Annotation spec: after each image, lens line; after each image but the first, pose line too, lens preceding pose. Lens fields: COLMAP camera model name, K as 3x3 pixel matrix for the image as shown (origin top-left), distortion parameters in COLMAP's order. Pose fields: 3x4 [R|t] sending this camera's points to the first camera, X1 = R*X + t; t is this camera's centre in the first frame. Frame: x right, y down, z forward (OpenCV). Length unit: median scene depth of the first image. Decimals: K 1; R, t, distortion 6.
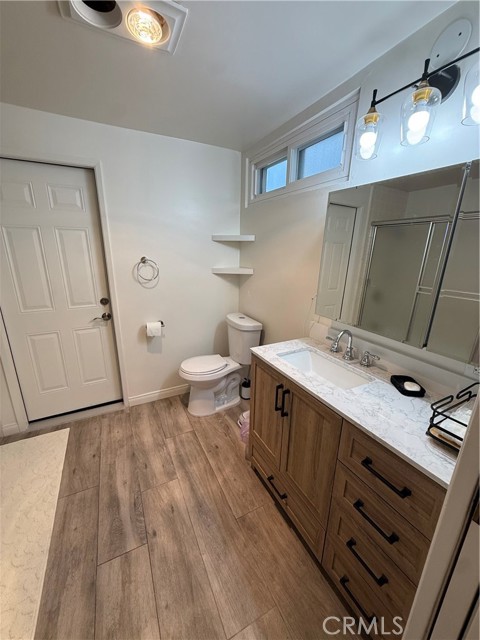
lens RADIAL K [[253.9, 0, 238.5], [0, 253.9, 319.3], [0, 0, 1]] dist [-0.000594, 0.000037]
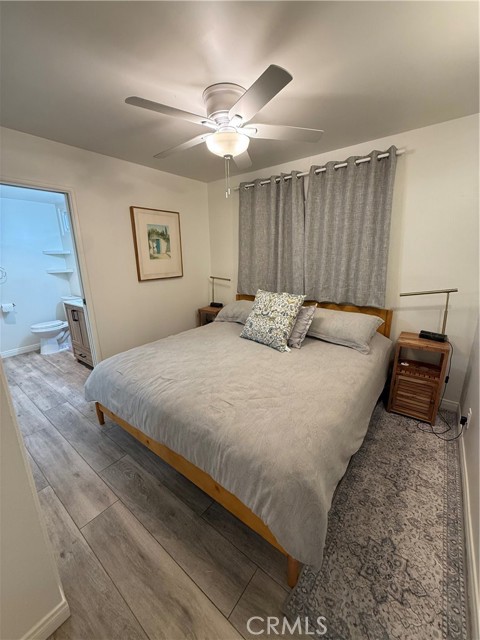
lens RADIAL K [[253.9, 0, 239.5], [0, 253.9, 318.8], [0, 0, 1]] dist [-0.000594, 0.000037]
pose [[0.901636, -0.139510, 0.409376, 0.440103], [0.150485, 0.988597, 0.005464, 0.415079], [-0.405470, 0.056679, 0.912349, -1.432384]]
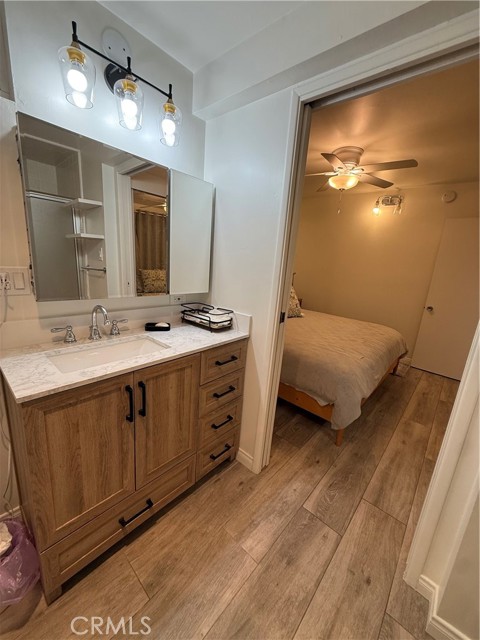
lens RADIAL K [[253.9, 0, 237.8], [0, 253.9, 319.1], [0, 0, 1]] dist [-0.000594, 0.000037]
pose [[-0.360267, -0.255396, 0.897207, -0.416107], [0.177858, 0.925343, 0.334823, -0.091948], [-0.915737, 0.280201, -0.287946, 0.603863]]
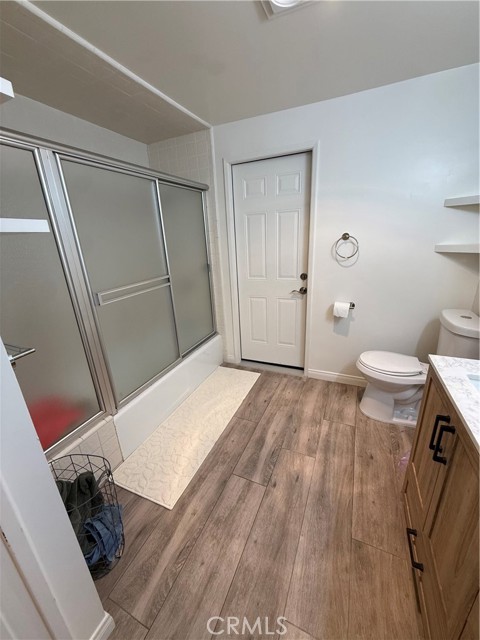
lens RADIAL K [[253.9, 0, 239.1], [0, 253.9, 319.6], [0, 0, 1]] dist [-0.000594, 0.000037]
pose [[0.627699, 0.209534, -0.749726, 0.191124], [-0.158053, 0.977338, 0.140819, 0.000922], [0.762242, 0.030105, 0.646592, 0.102301]]
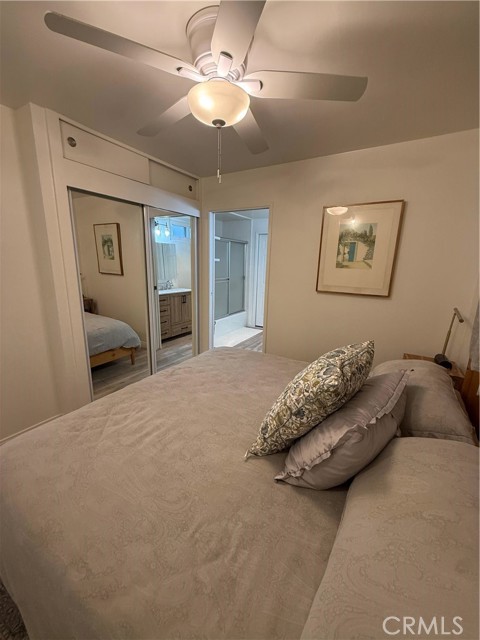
lens RADIAL K [[253.9, 0, 237.6], [0, 253.9, 318.1], [0, 0, 1]] dist [-0.000594, 0.000037]
pose [[0.528747, 0.188010, -0.827695, 1.566510], [-0.248908, 0.966632, 0.060563, 0.255415], [0.811462, 0.173997, 0.557901, -0.823441]]
